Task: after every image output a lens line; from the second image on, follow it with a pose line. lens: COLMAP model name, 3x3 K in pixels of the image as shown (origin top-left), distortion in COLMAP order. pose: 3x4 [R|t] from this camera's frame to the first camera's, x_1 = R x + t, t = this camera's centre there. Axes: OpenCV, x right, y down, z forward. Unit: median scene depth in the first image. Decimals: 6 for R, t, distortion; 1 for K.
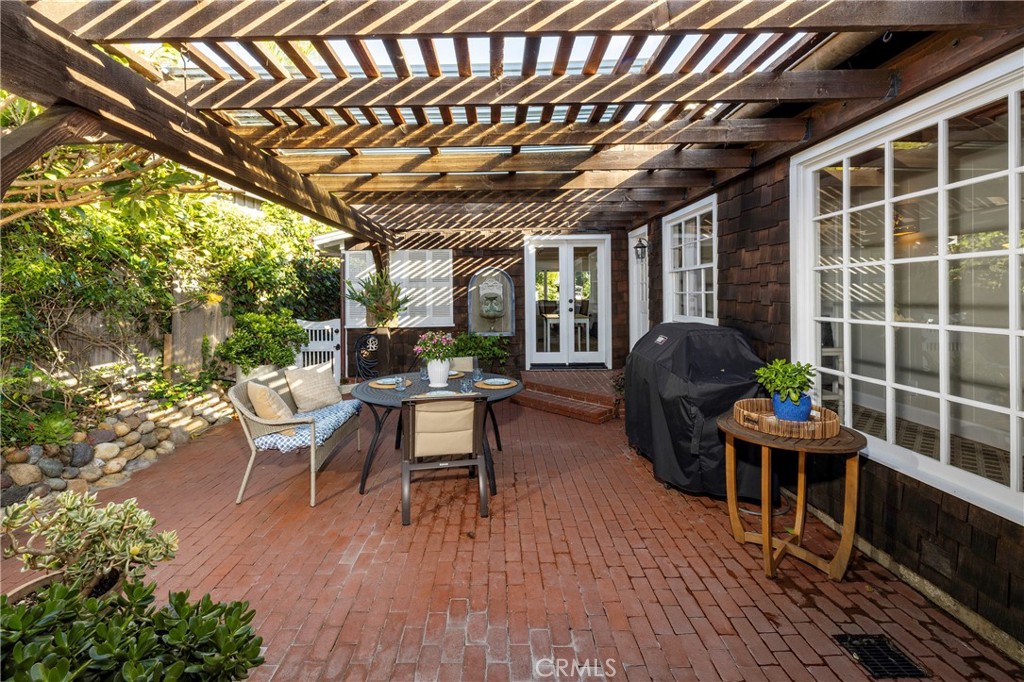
lens RADIAL K [[435.9, 0, 492.9], [0, 435.9, 293.4], [0, 0, 1]] dist [-0.000660, 0.000094]
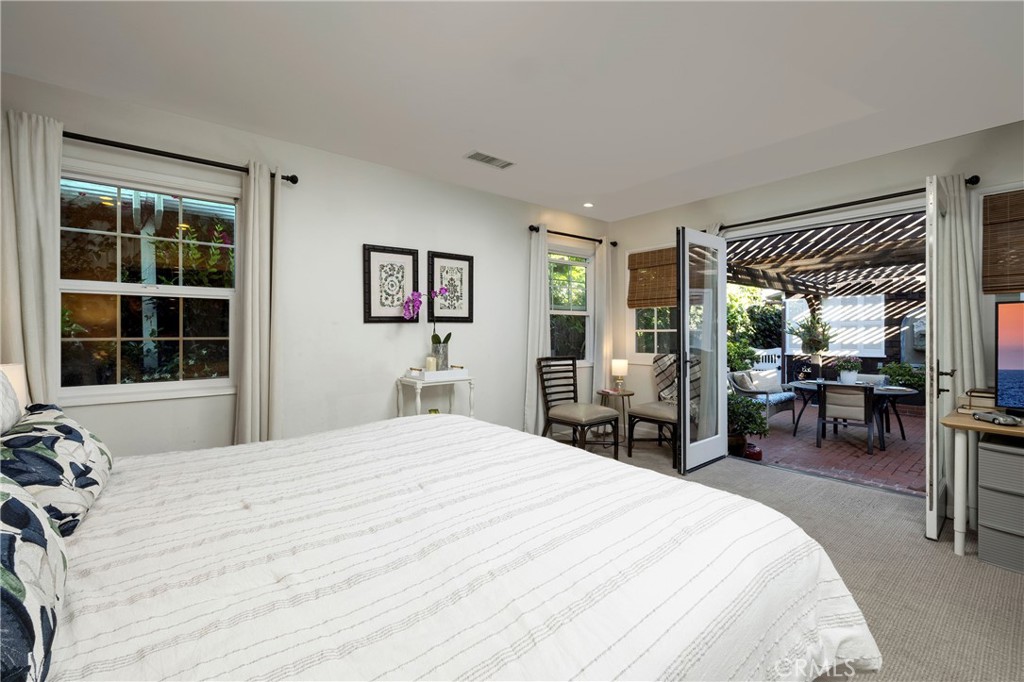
lens RADIAL K [[435.9, 0, 511.7], [0, 435.9, 331.8], [0, 0, 1]] dist [-0.000660, 0.000094]
pose [[0.632515, 0.009112, -0.774494, 0.195362], [-0.002209, 0.999948, 0.009961, -0.006401], [0.774545, -0.004589, 0.632502, -0.586581]]
